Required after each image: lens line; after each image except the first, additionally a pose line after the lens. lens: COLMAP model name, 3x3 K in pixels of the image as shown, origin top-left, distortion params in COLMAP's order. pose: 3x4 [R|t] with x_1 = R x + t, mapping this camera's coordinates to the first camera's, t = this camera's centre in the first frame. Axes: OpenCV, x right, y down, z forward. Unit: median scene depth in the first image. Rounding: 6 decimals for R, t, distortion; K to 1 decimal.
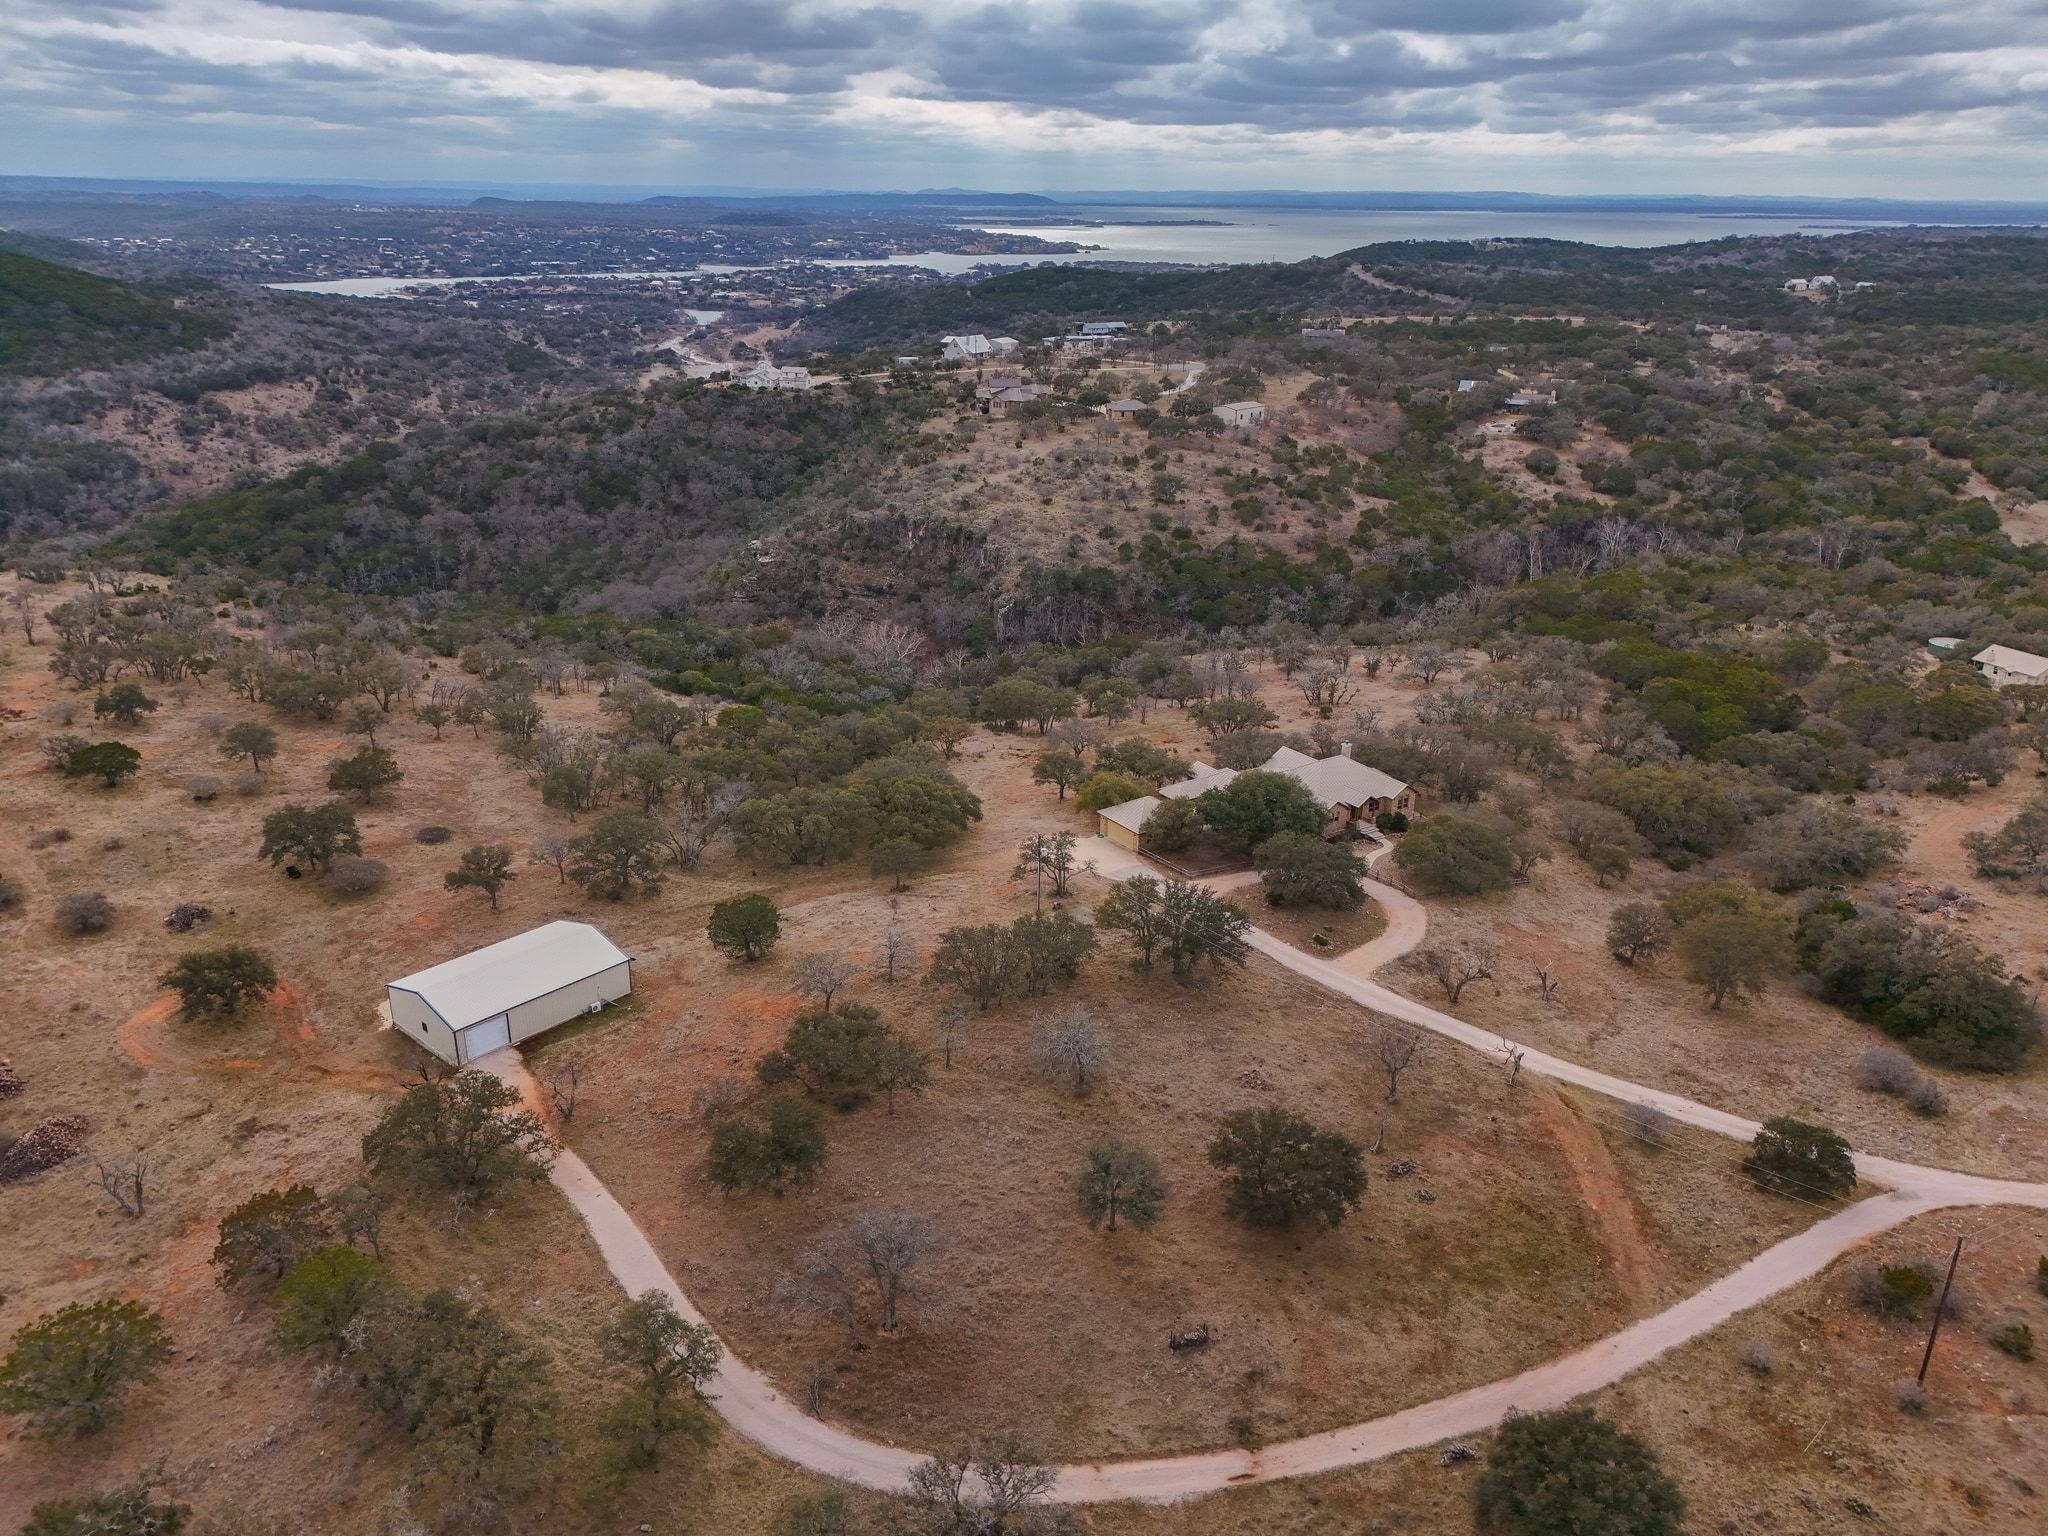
lens RADIAL K [[1480.0, 0, 1023.5], [0, 1480.0, 767.1], [0, 0, 1]] dist [0.003395, -0.030600]
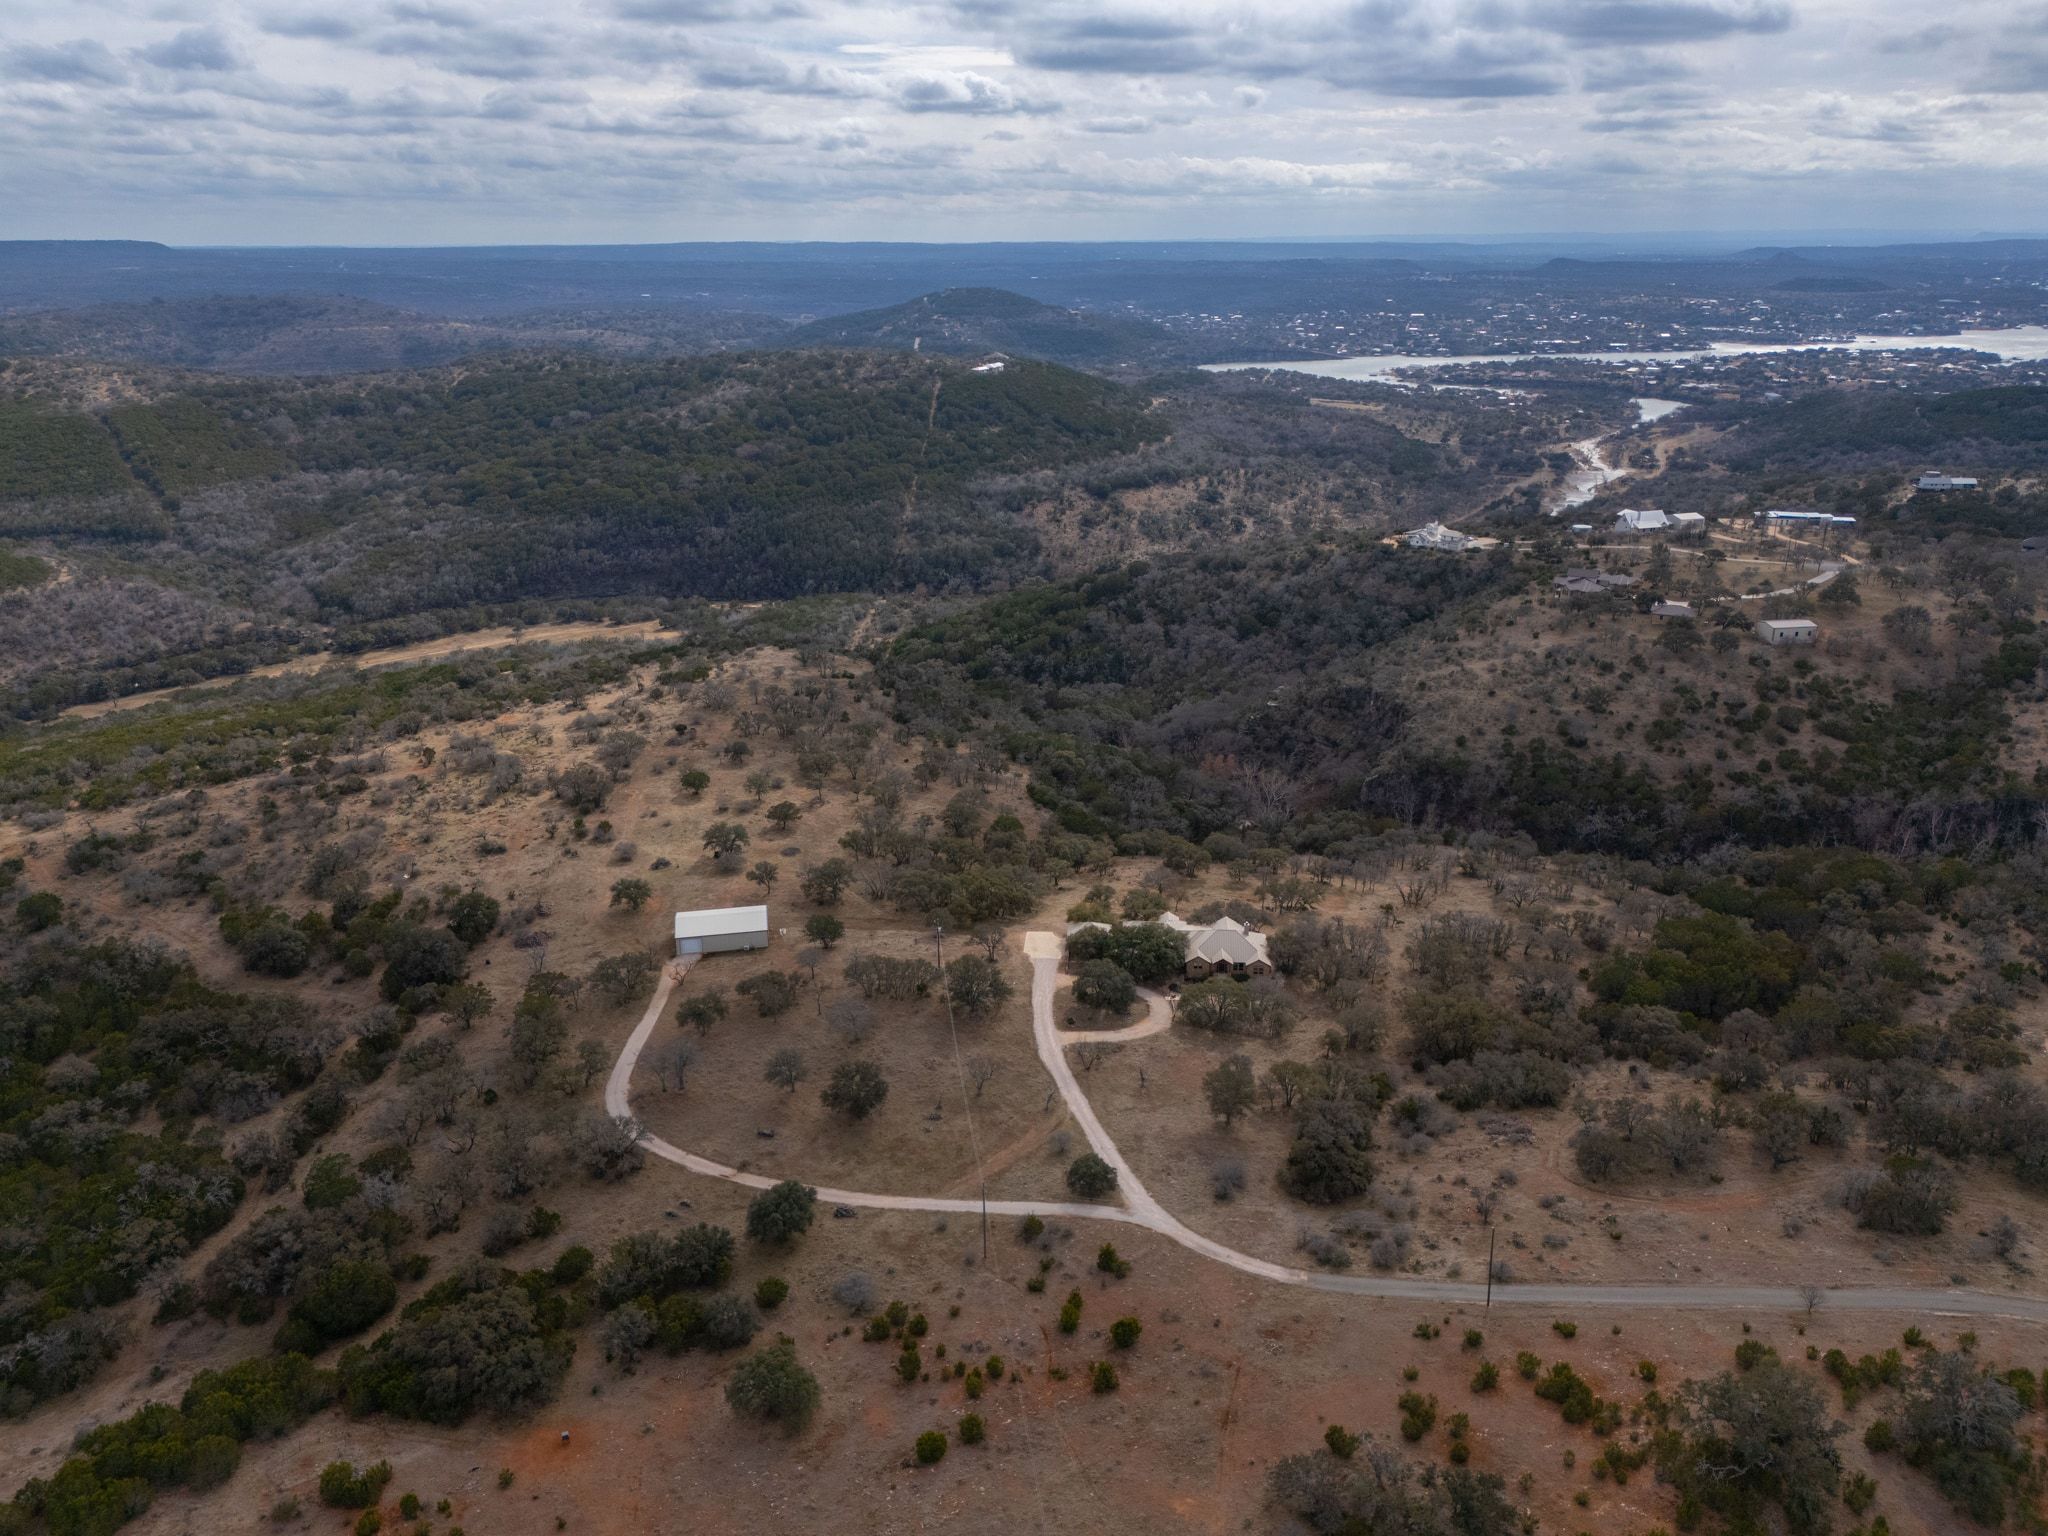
lens RADIAL K [[1480.0, 0, 1023.5], [0, 1480.0, 767.1], [0, 0, 1]] dist [0.003395, -0.030600]
pose [[0.785037, 0.175122, -0.594180, 0.224240], [-0.194389, 0.980398, 0.032123, -0.042822], [0.588158, 0.090284, 0.803691, -0.090077]]
